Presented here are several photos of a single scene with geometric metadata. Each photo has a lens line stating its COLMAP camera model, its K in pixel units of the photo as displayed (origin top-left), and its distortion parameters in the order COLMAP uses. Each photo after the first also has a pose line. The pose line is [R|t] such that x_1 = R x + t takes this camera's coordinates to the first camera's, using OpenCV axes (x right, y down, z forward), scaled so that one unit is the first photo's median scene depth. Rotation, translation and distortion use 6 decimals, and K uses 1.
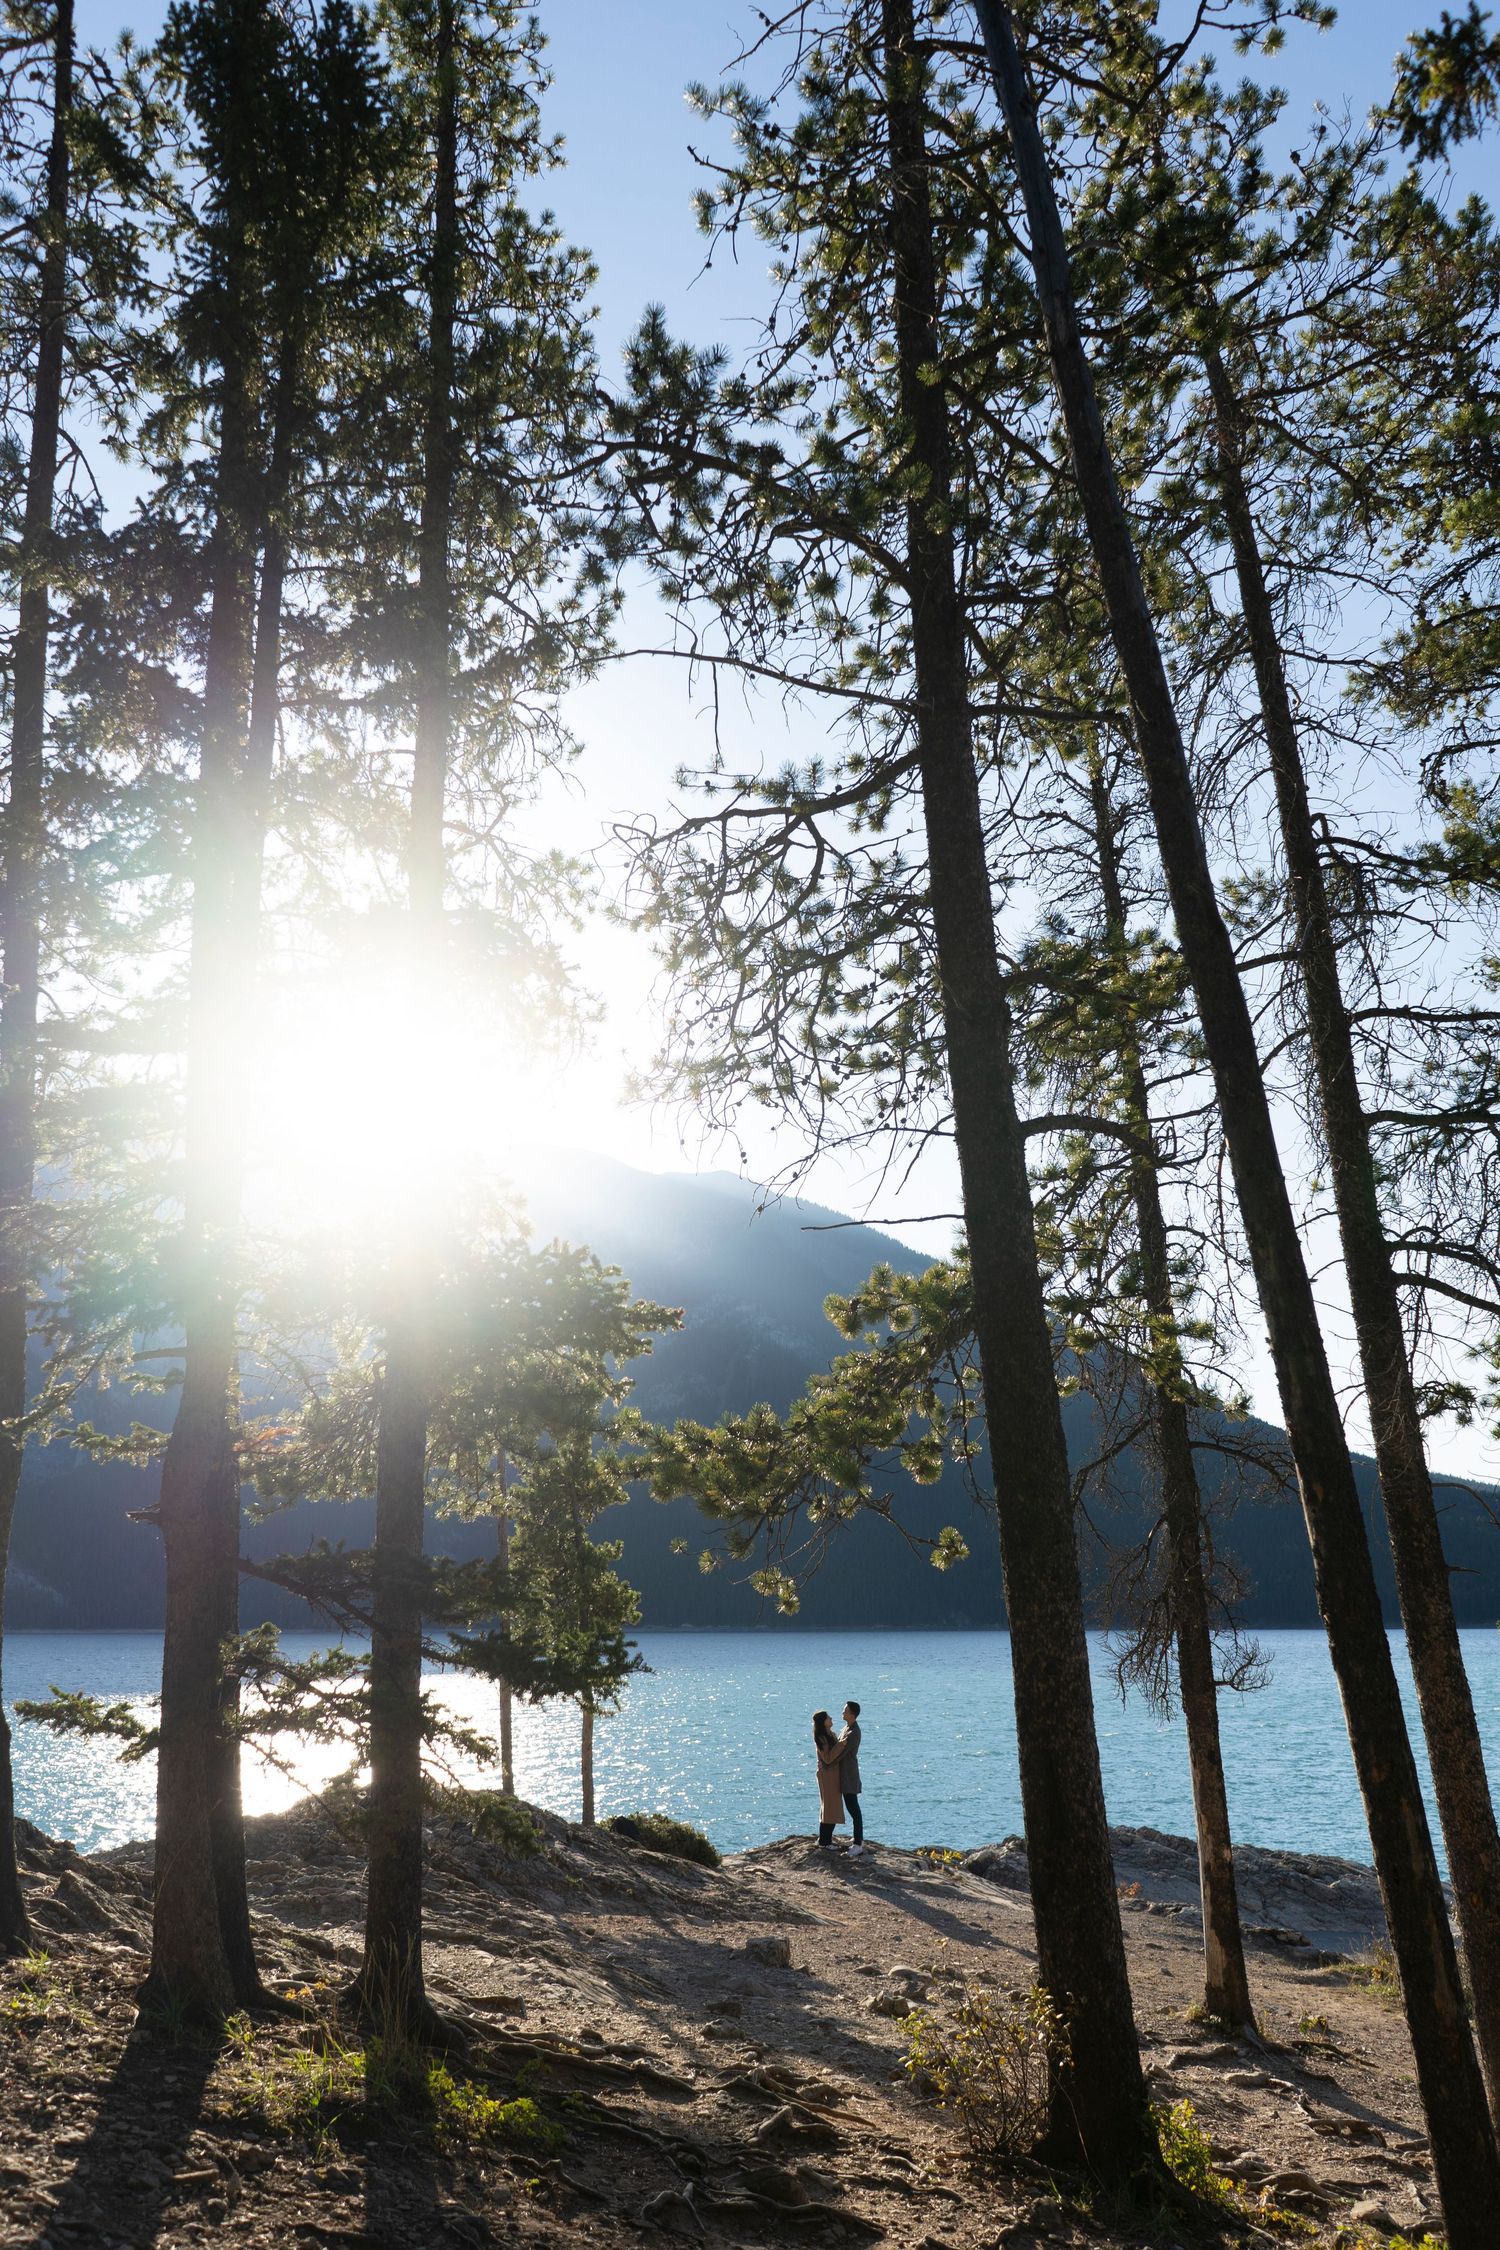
lens RADIAL K [[1722.4, 0, 750.0], [0, 1722.4, 1125.0], [0, 0, 1]] dist [-0.007739, 0.005413]
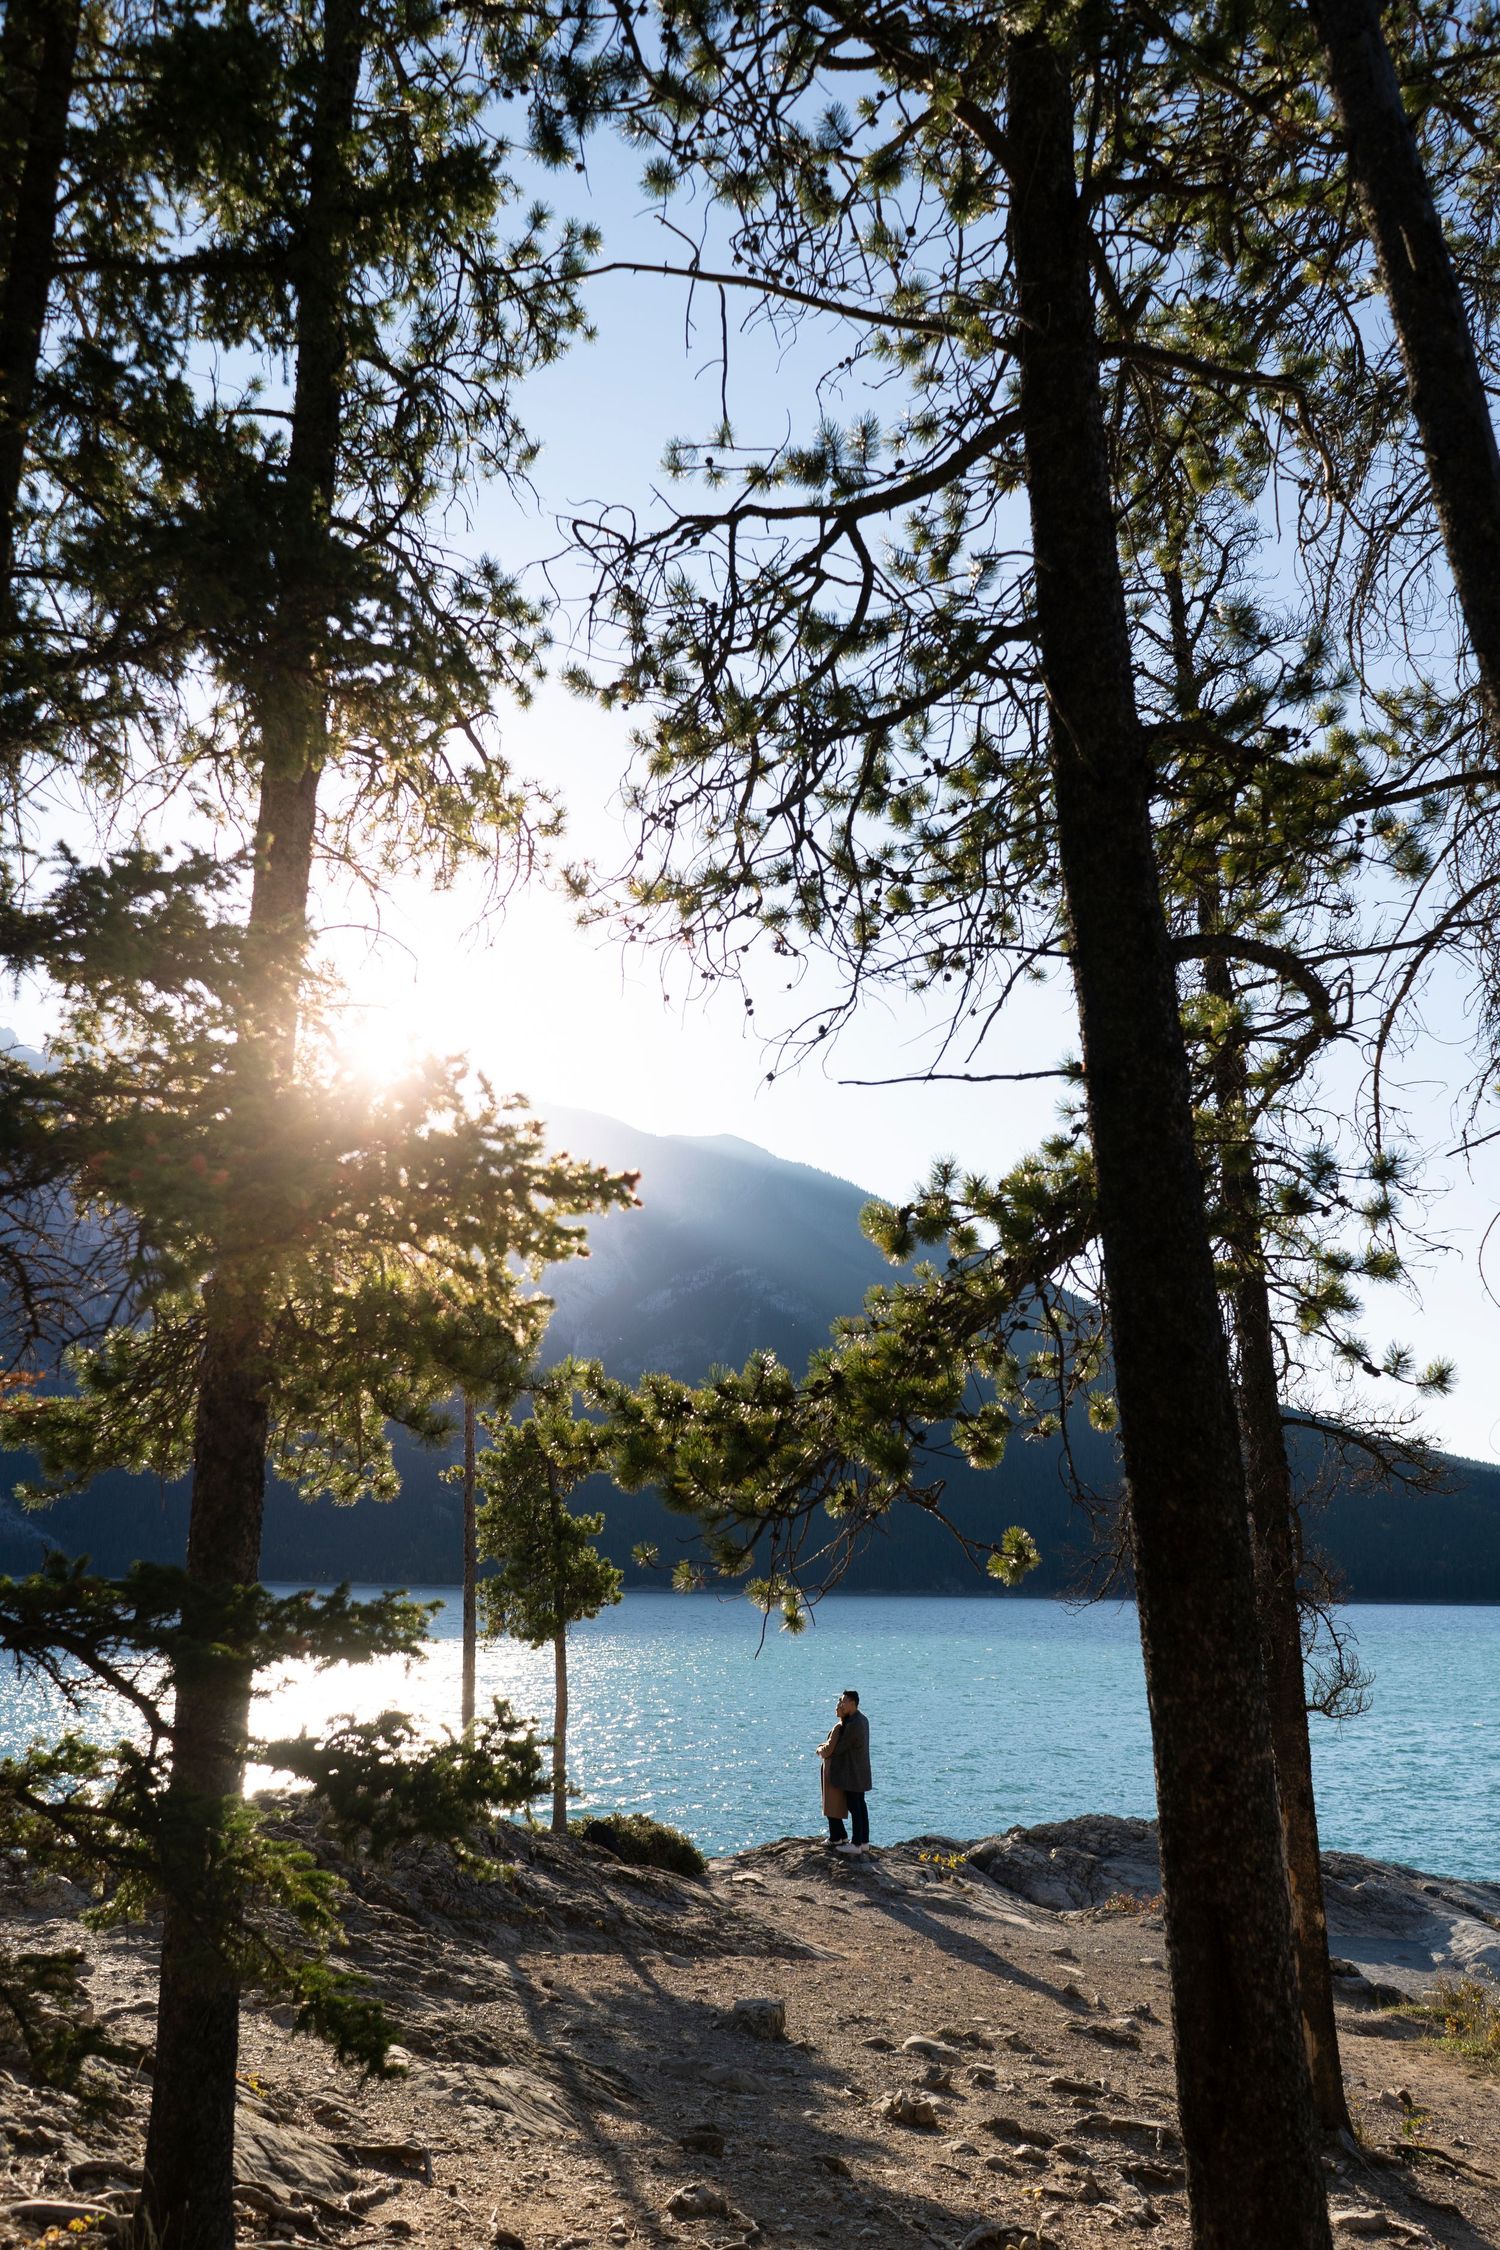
lens RADIAL K [[1764.7, 0, 750.0], [0, 1764.7, 1125.0], [0, 0, 1]] dist [0.002172, -0.003155]
pose [[0.999787, 0.020520, -0.002280, -0.001167], [-0.020459, 0.999492, 0.024420, 0.046245], [0.002780, -0.024368, 0.999699, 0.256171]]
